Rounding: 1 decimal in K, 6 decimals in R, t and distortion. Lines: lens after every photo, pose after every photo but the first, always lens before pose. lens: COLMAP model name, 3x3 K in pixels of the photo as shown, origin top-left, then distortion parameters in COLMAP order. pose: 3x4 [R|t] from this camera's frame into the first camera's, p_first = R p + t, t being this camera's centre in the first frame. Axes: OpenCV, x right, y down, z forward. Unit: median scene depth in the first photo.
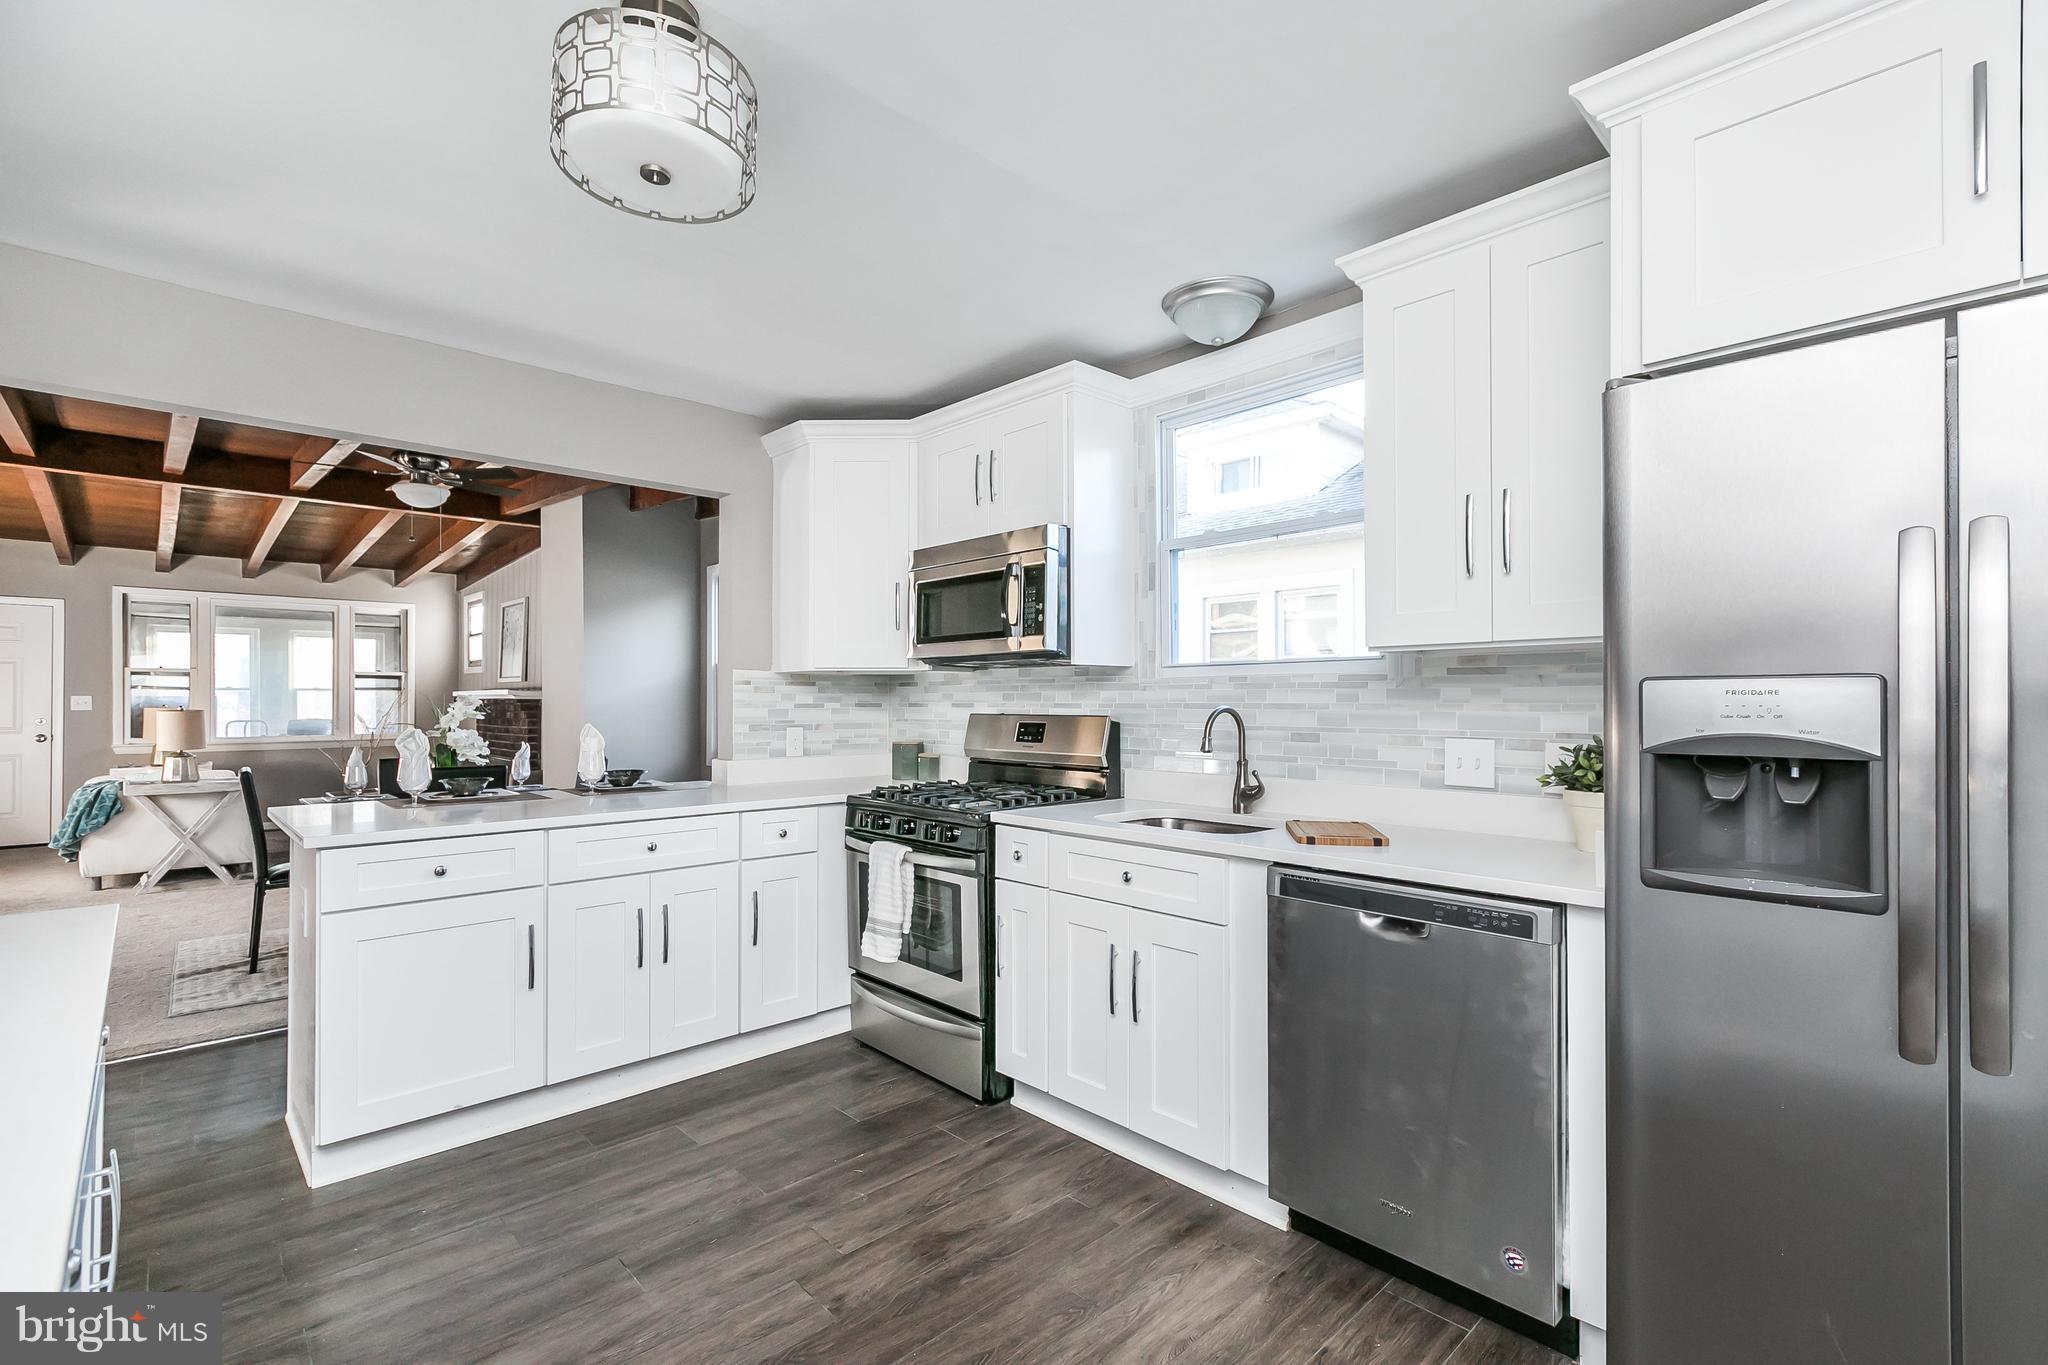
lens RADIAL K [[930.3, 0, 1025.3], [0, 930.3, 696.0], [0, 0, 1]] dist [0.000076, 0.000016]
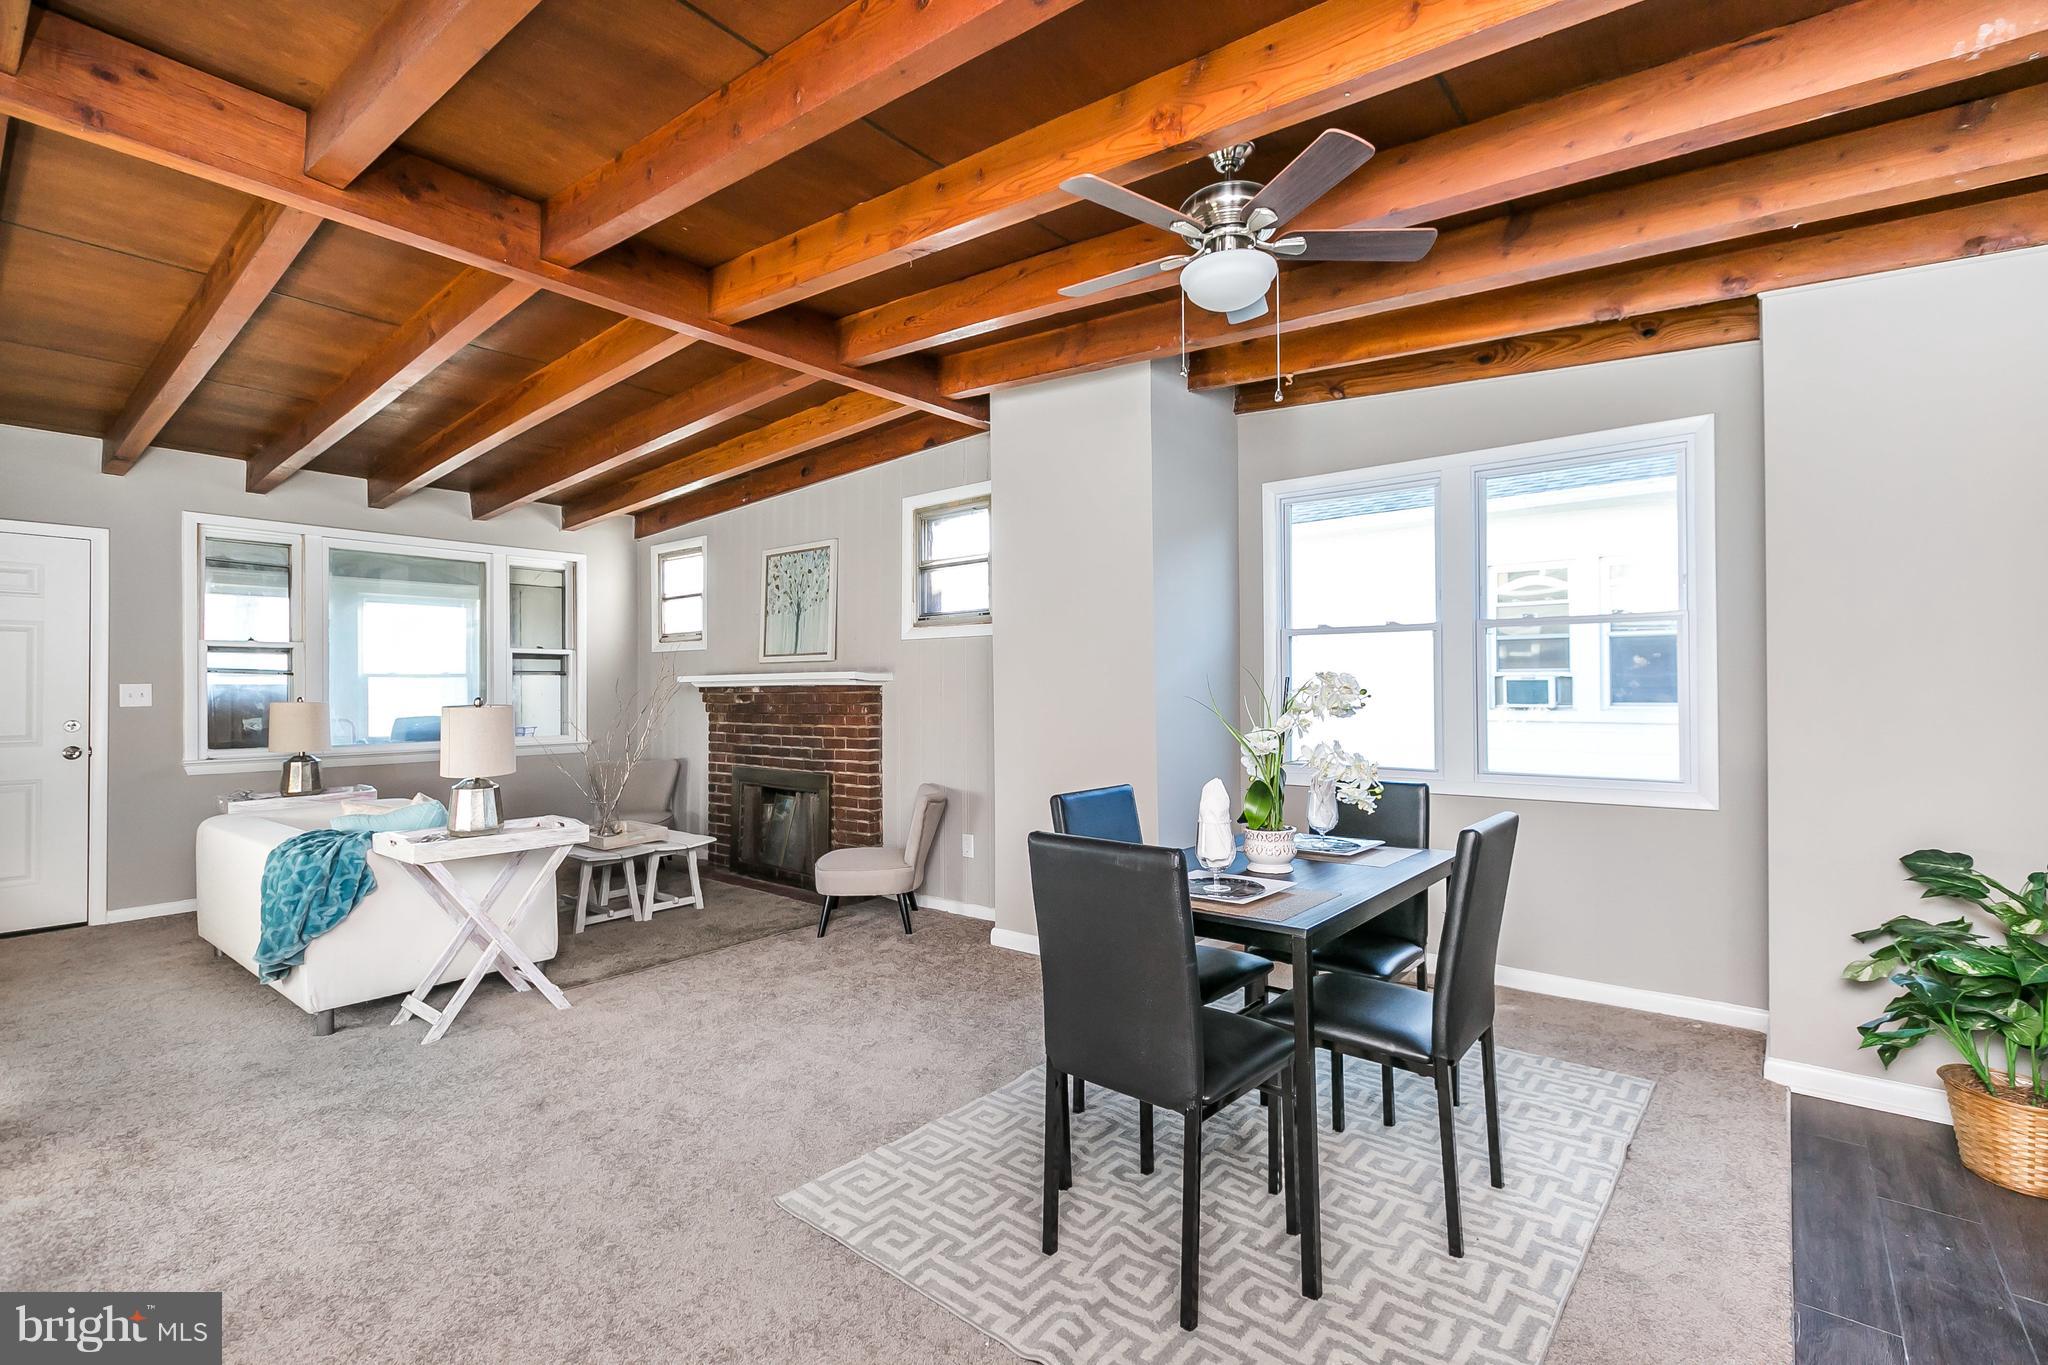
lens RADIAL K [[926.0, 0, 1029.7], [0, 926.0, 679.5], [0, 0, 1]] dist [0.004537, 0.000549]
pose [[0.992034, -0.004285, 0.125900, -1.302739], [0.004793, 0.999982, -0.003726, 0.005350], [-0.125882, 0.004300, 0.992036, 0.789499]]
